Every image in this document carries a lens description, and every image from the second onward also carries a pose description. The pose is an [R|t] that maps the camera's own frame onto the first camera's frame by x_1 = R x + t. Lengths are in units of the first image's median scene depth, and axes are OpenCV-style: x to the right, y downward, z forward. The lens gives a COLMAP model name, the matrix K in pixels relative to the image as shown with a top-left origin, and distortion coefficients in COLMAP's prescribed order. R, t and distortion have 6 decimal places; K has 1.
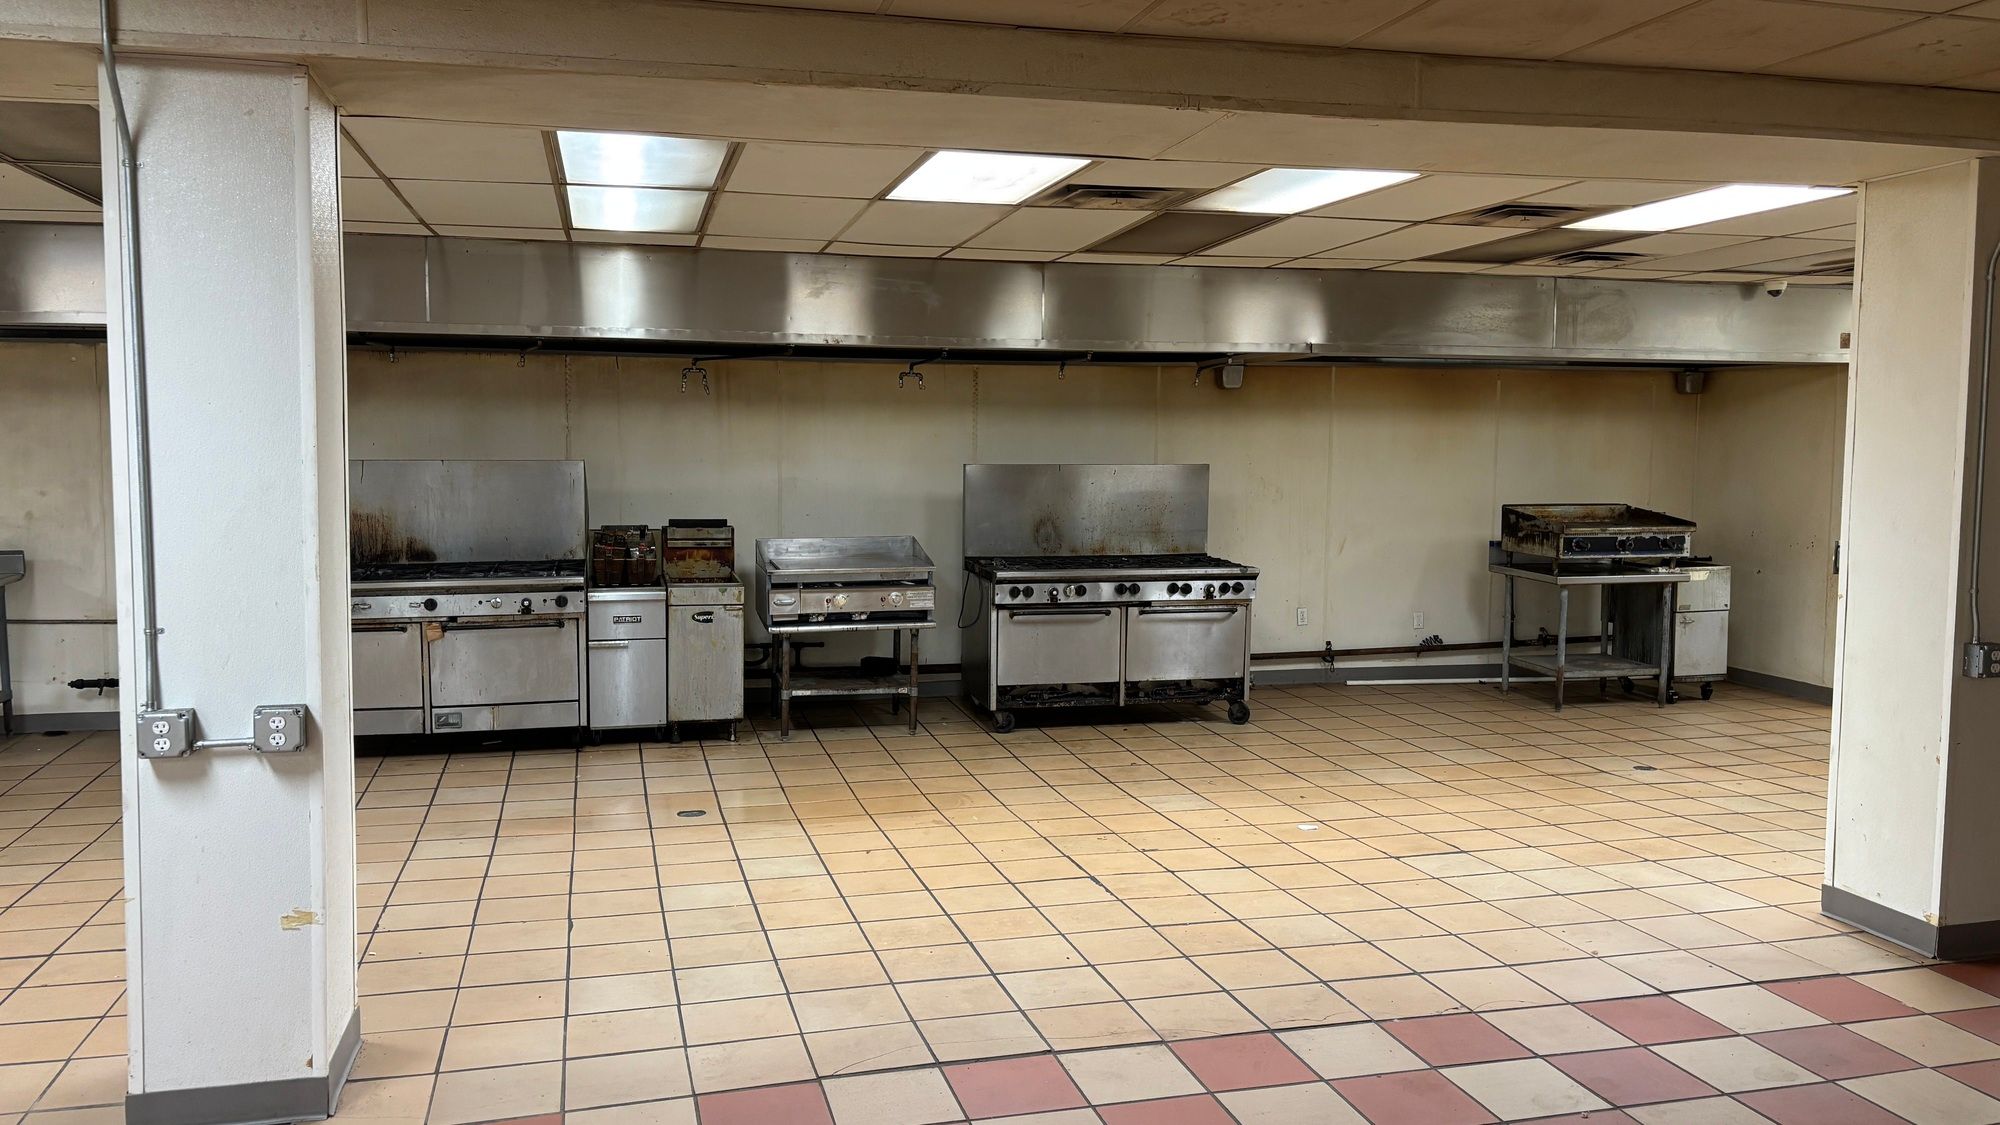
lens RADIAL K [[1461.3, 0, 996.8], [0, 1461.3, 557.6], [0, 0, 1]] dist [0.034648, -0.059718]
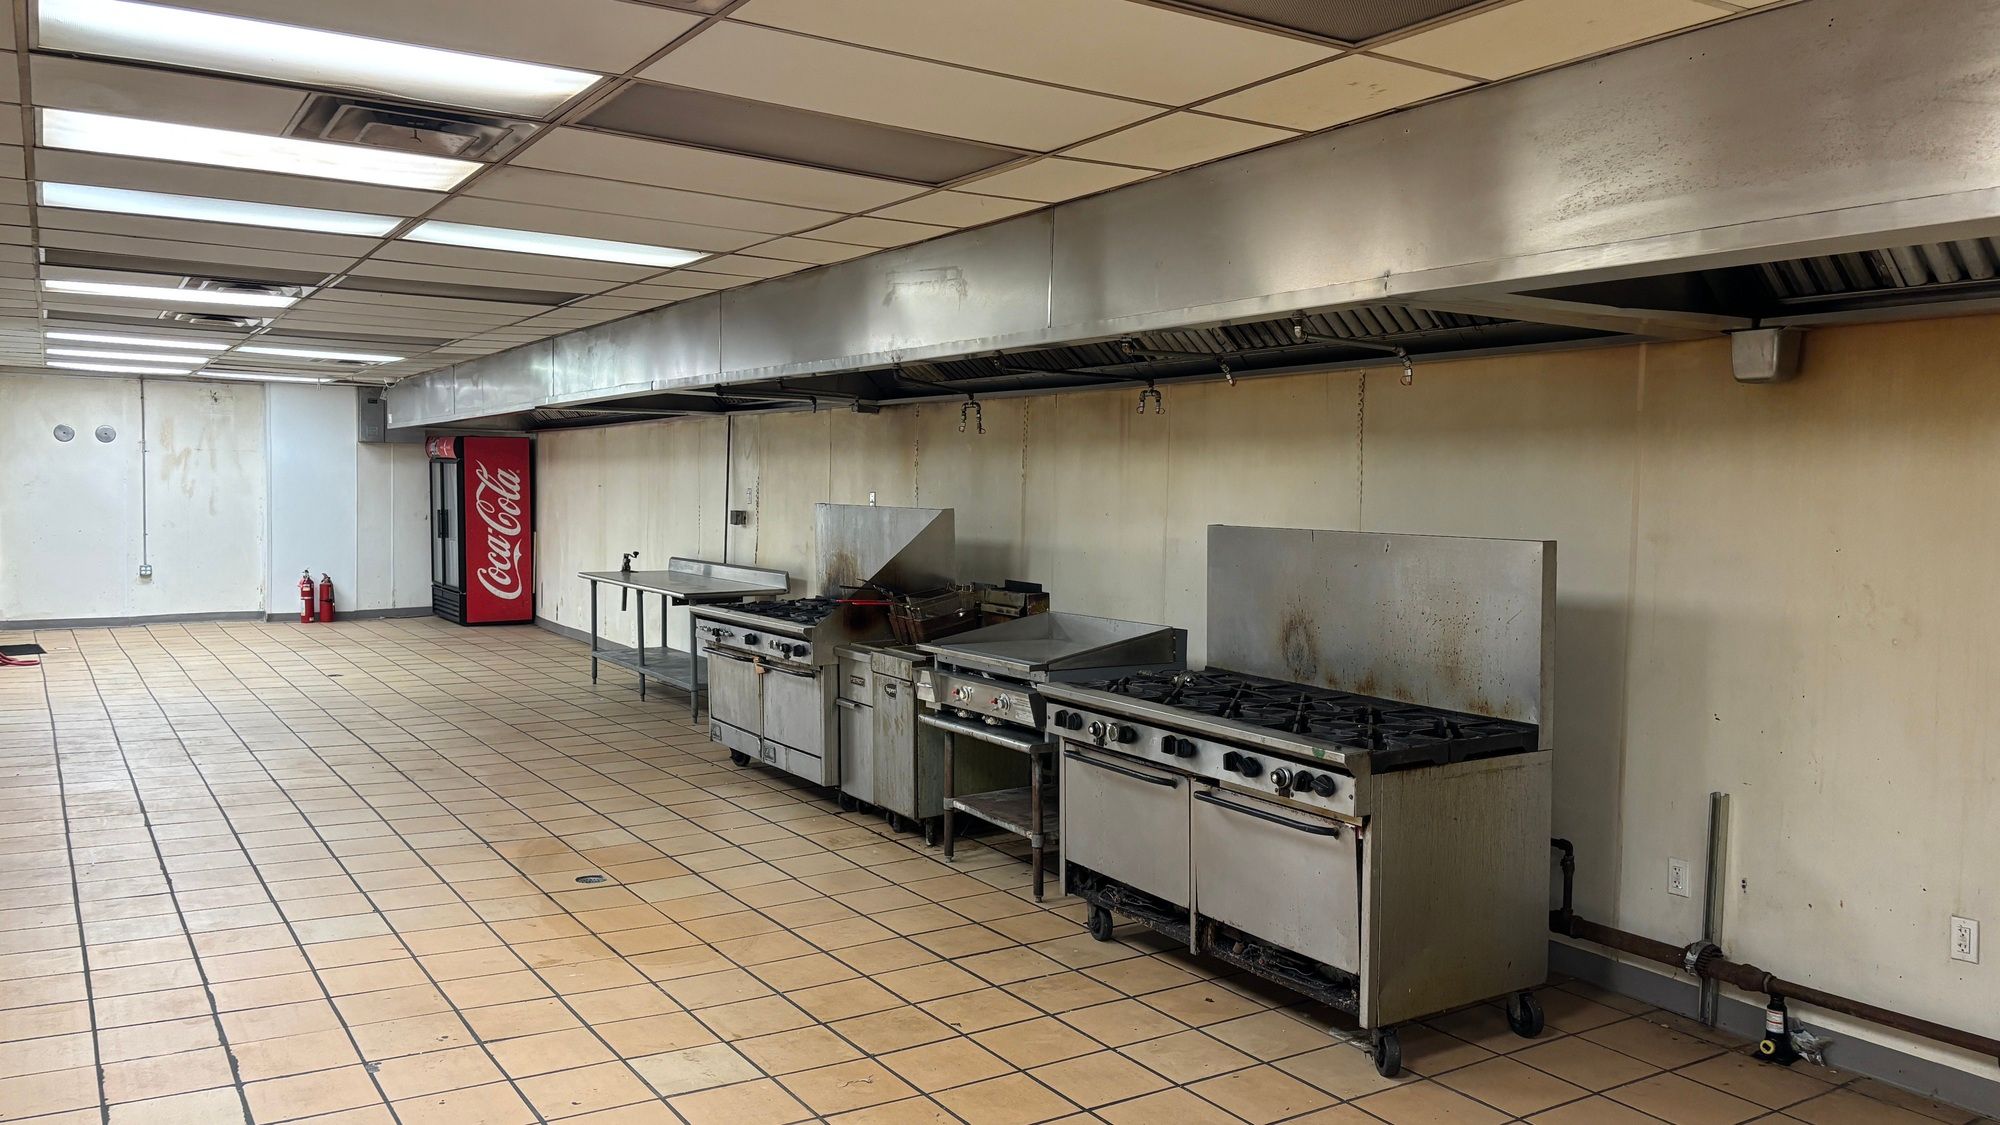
lens RADIAL K [[1461.3, 0, 996.1], [0, 1461.3, 564.0], [0, 0, 1]] dist [0.034648, -0.059718]
pose [[0.294368, 0.047171, -0.954527, 0.600887], [-0.087900, 0.995884, 0.022107, -0.054880], [0.951641, 0.077395, 0.297302, 0.749206]]
